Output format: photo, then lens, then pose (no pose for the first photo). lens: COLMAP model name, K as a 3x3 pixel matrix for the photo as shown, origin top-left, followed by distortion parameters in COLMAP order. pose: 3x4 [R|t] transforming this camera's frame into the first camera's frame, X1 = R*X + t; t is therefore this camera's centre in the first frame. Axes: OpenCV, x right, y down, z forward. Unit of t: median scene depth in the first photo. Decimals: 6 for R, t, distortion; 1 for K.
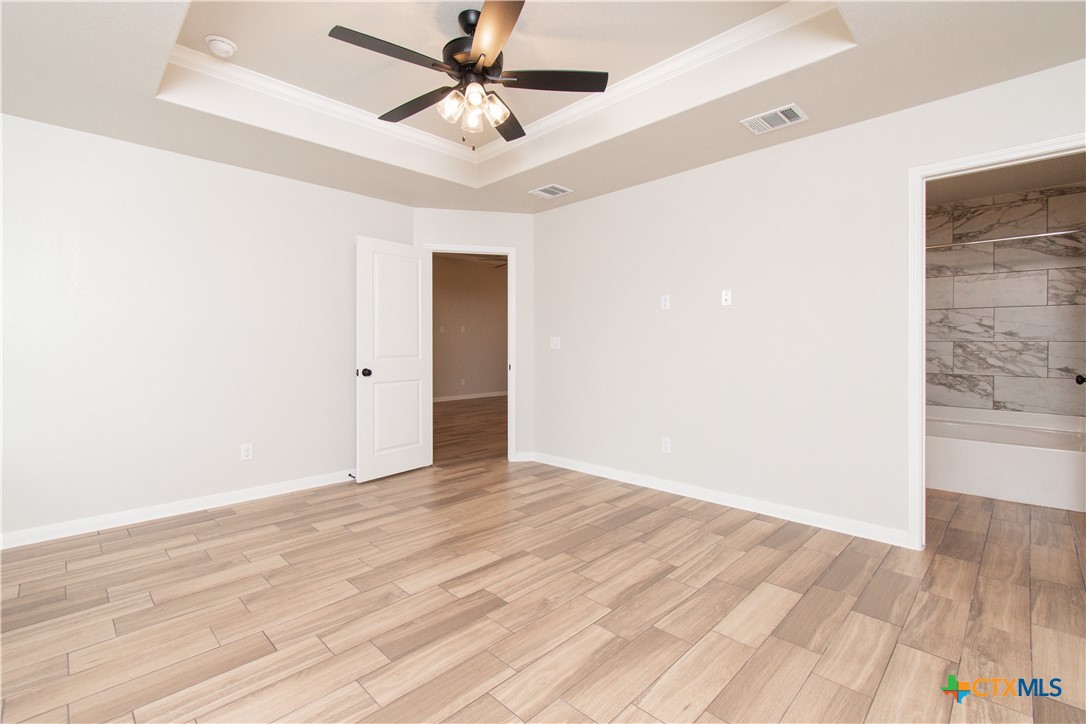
lens RADIAL K [[487.4, 0, 545.8], [0, 487.4, 344.0], [0, 0, 1]] dist [0.000419, -0.000080]
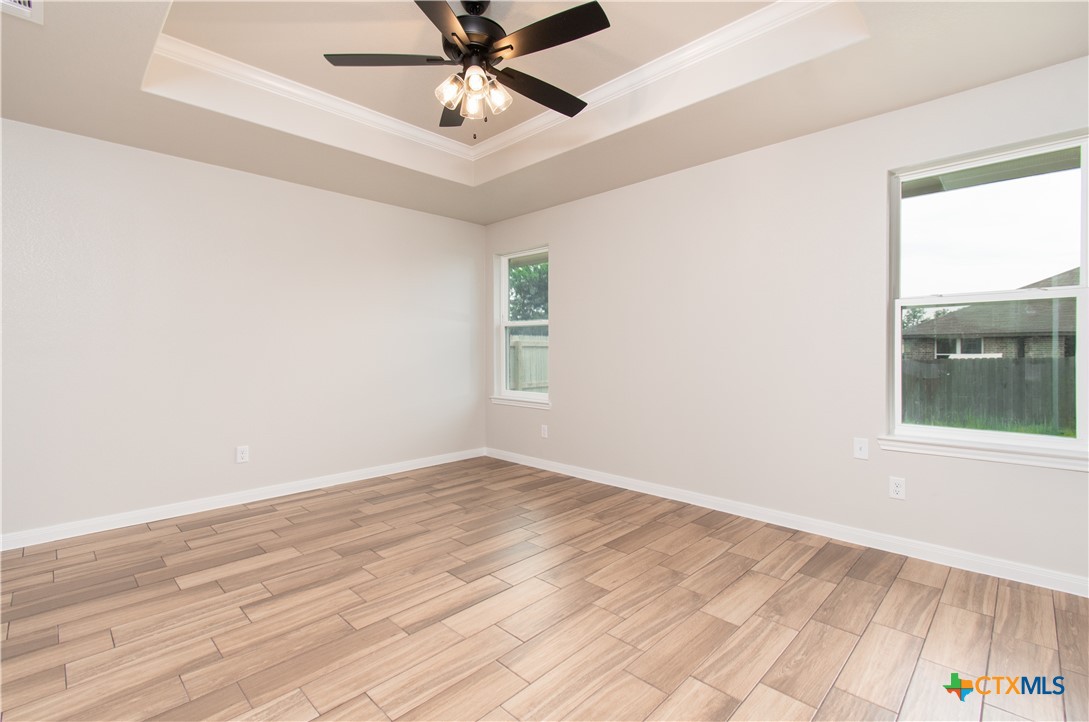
lens RADIAL K [[487.4, 0, 544.5], [0, 487.4, 353.7], [0, 0, 1]] dist [0.000128, -0.000100]
pose [[-0.999966, 0.005297, -0.006378, -0.272895], [0.005266, 0.999974, 0.004946, 0.010655], [0.006404, 0.004912, -0.999967, 1.929436]]
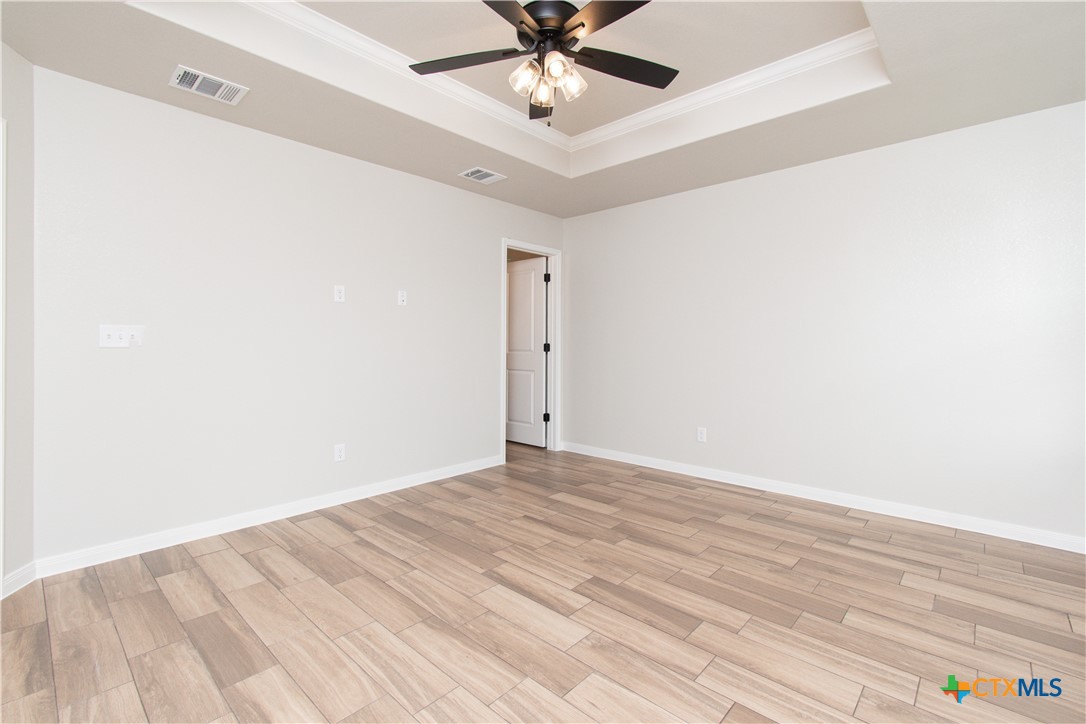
lens RADIAL K [[487.4, 0, 545.8], [0, 487.4, 344.0], [0, 0, 1]] dist [0.000419, -0.000080]
pose [[-0.039257, 0.000646, 0.999229, -1.050203], [-0.007371, 0.999972, -0.000936, 0.008907], [-0.999202, -0.007402, -0.039252, 1.037847]]
